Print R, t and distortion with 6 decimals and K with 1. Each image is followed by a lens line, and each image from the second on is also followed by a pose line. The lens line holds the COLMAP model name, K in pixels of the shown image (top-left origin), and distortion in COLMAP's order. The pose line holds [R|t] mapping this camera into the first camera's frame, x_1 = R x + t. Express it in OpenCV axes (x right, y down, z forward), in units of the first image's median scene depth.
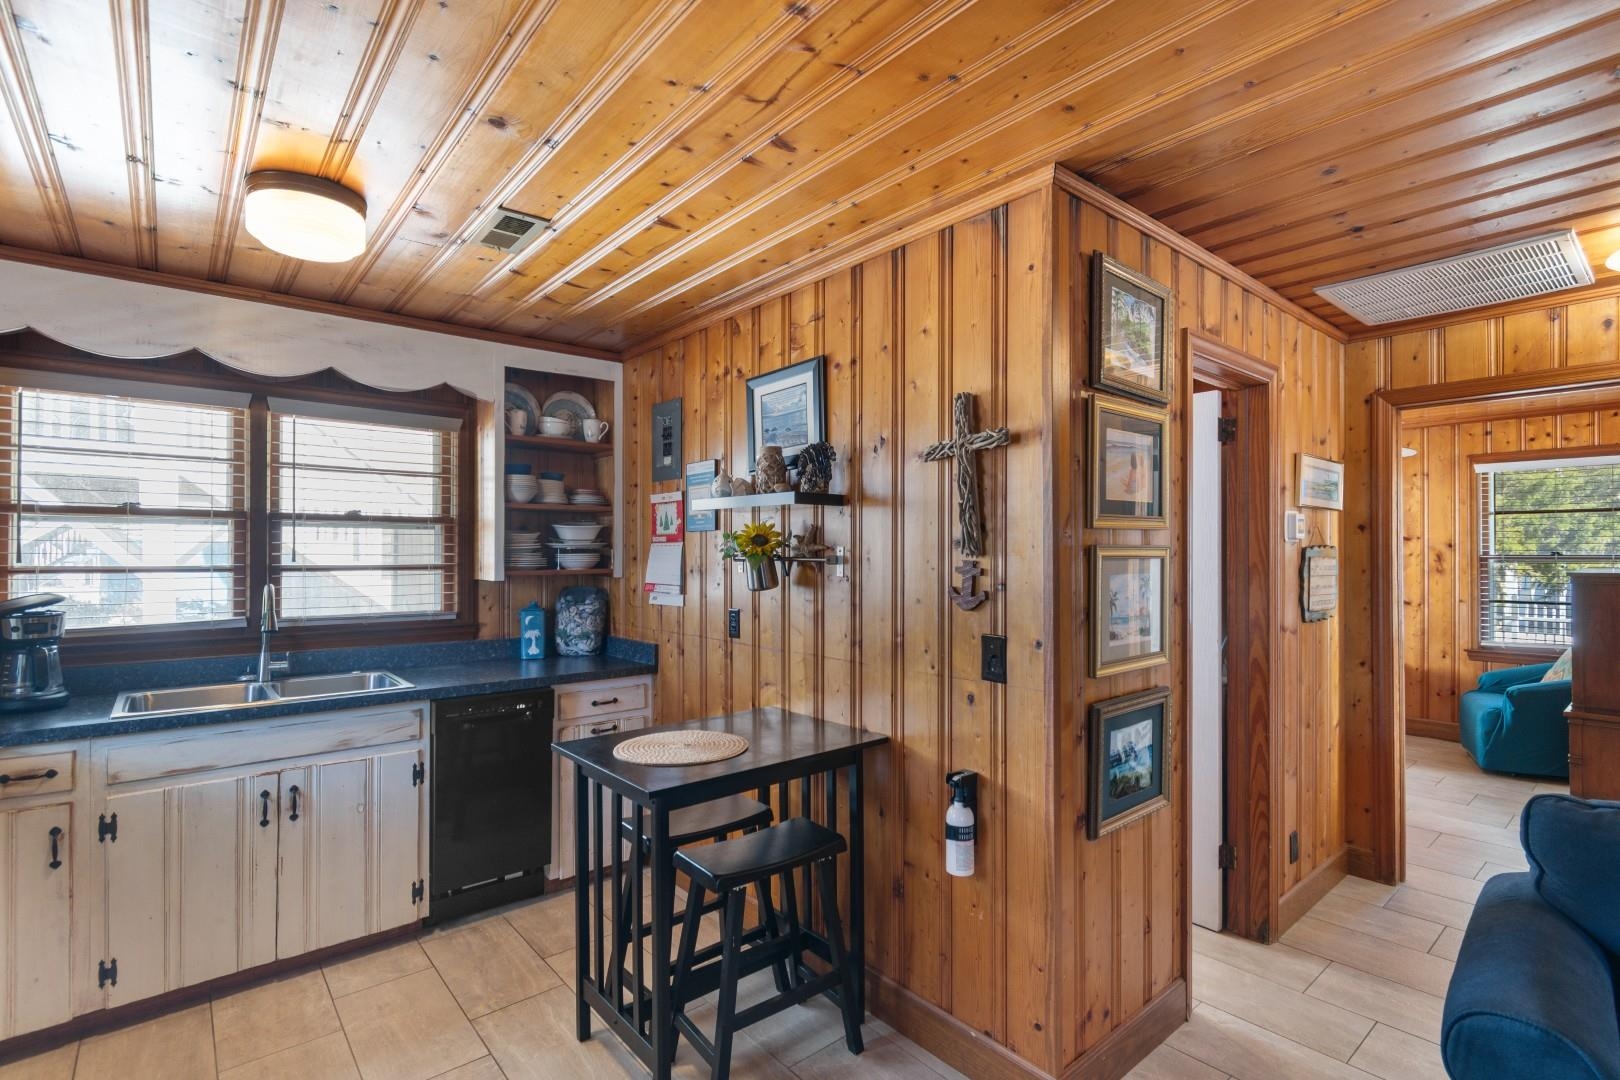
lens RADIAL K [[758.9, 0, 818.6], [0, 758.9, 552.0], [0, 0, 1]] dist [0.007113, -0.006765]
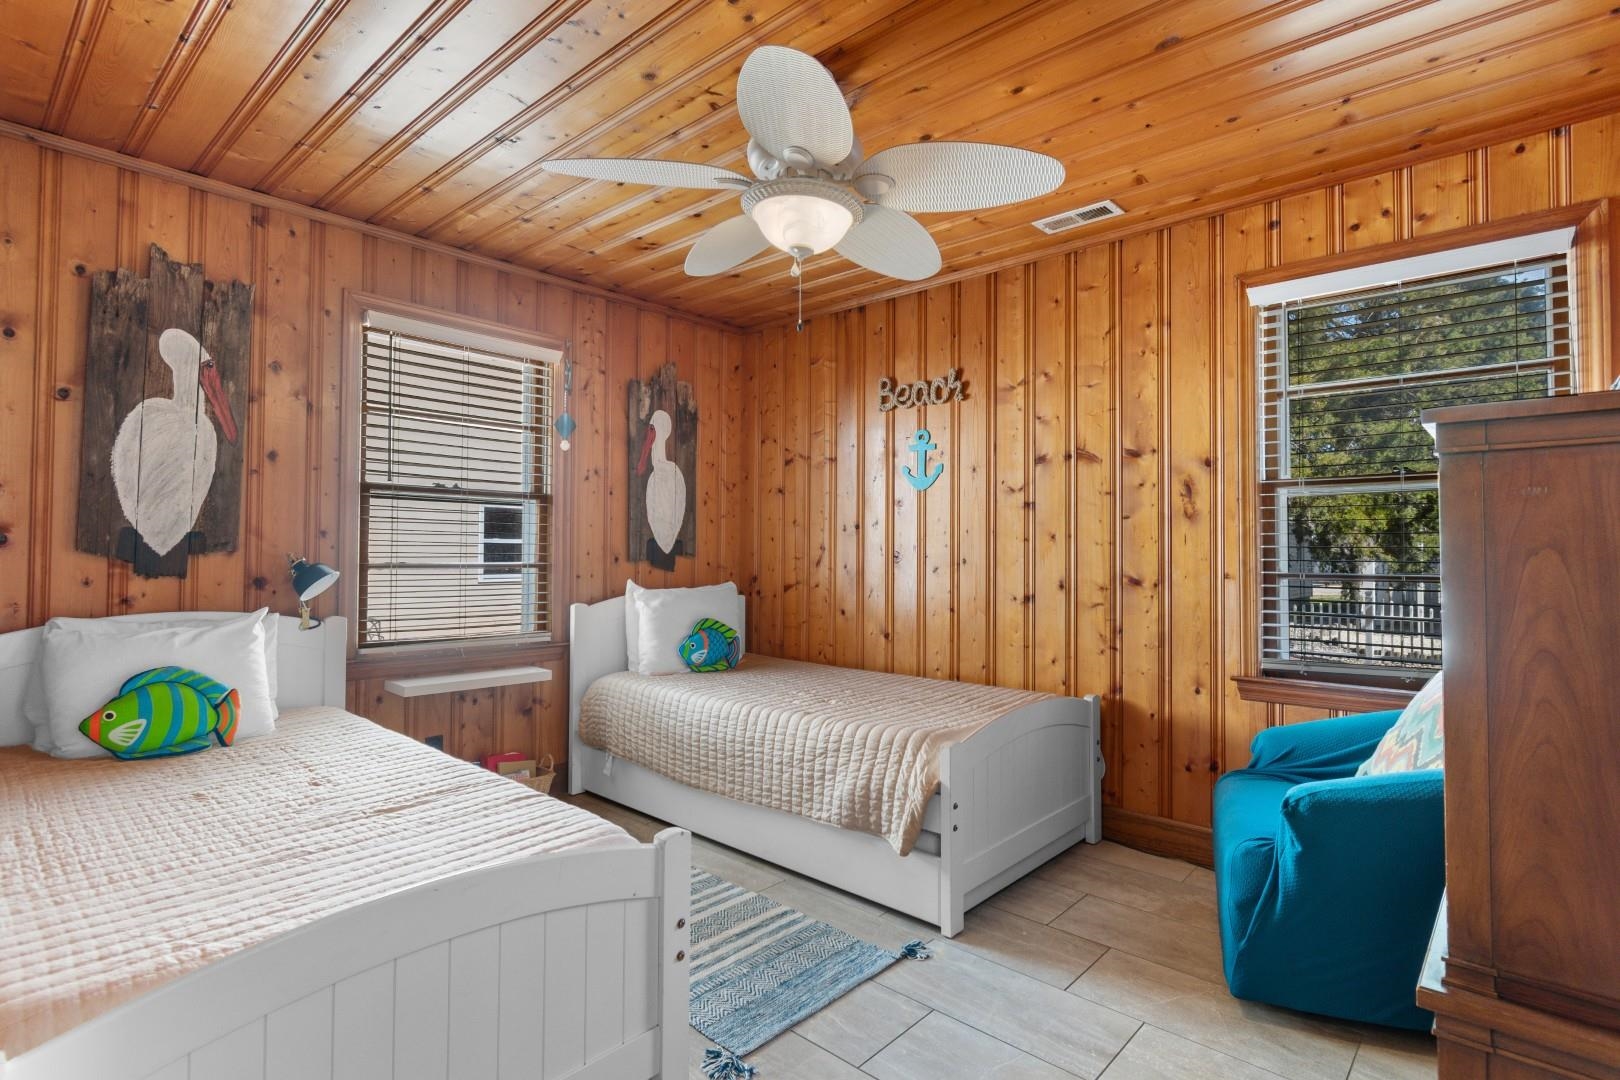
lens RADIAL K [[803.8, 0, 807.6], [0, 803.8, 539.4], [0, 0, 1]] dist [0.002063, -0.004566]
pose [[0.992270, 0.004935, 0.124001, 0.520831], [-0.003119, 0.999885, -0.014835, 0.050115], [-0.124060, 0.014333, 0.992171, 0.529489]]
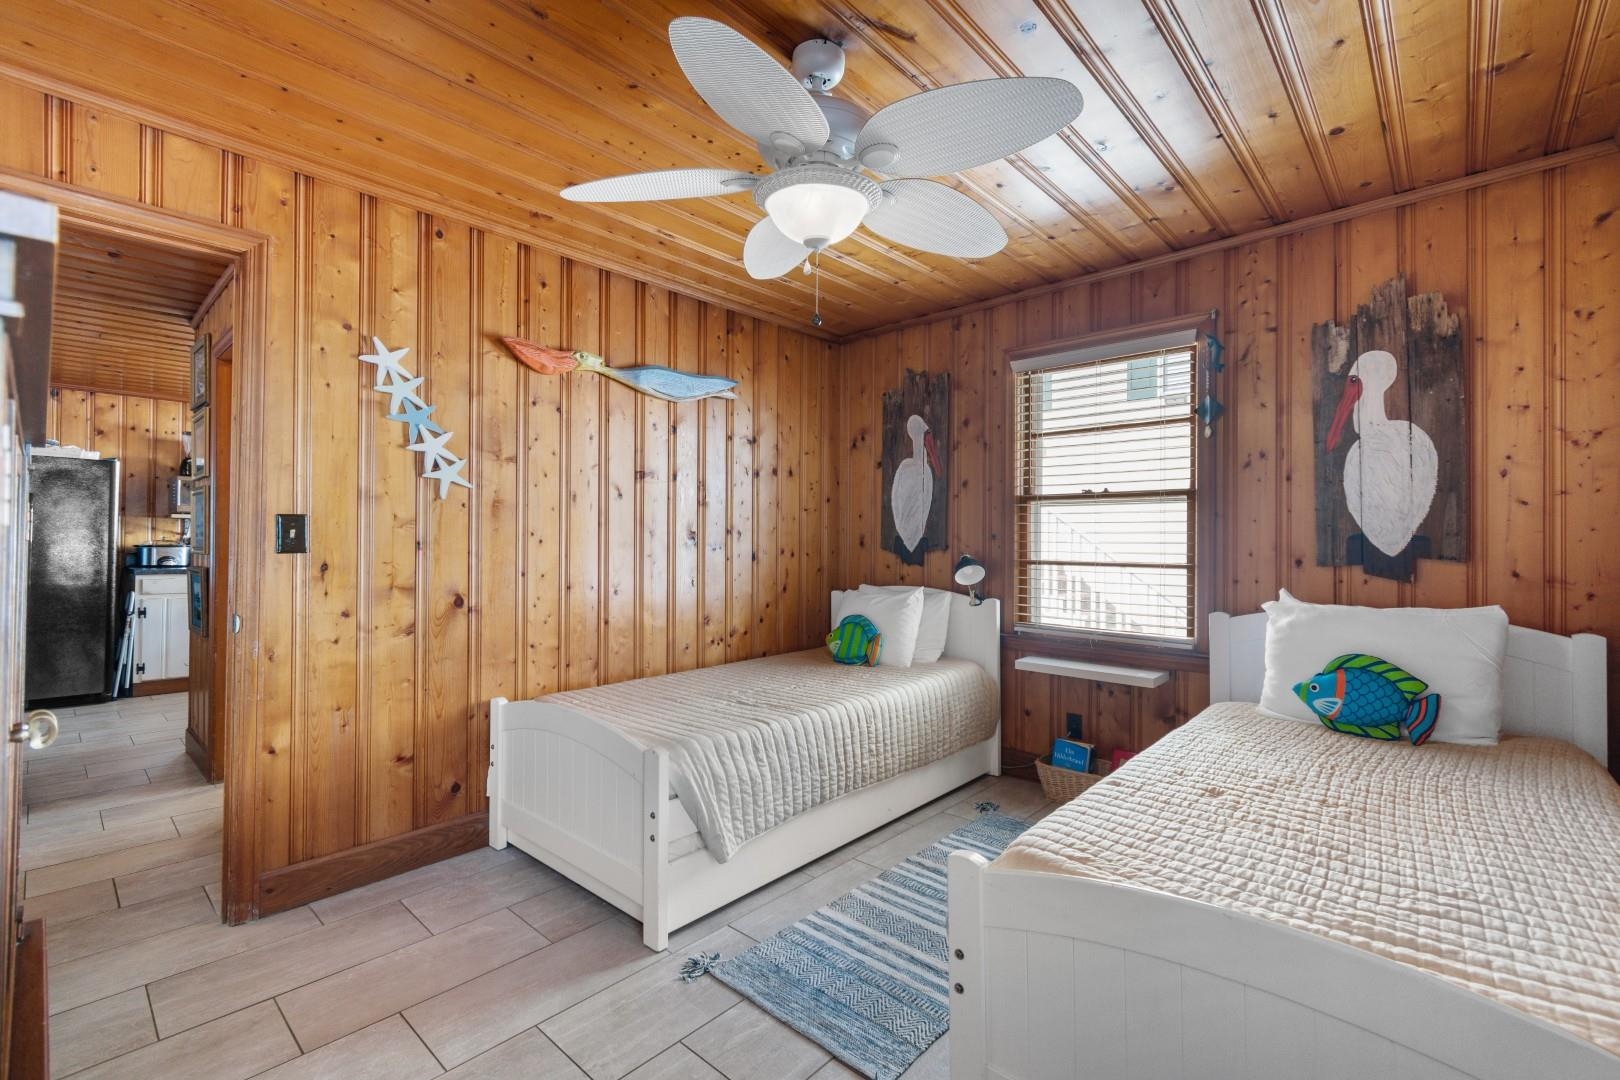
lens RADIAL K [[722.7, 0, 824.9], [0, 722.7, 537.0], [0, 0, 1]] dist [0.002010, 0.000713]
pose [[0.120328, -0.010060, -0.992683, 0.976581], [-0.003703, 0.999937, -0.010583, 0.046005], [0.992727, 0.004949, 0.120283, 0.947407]]
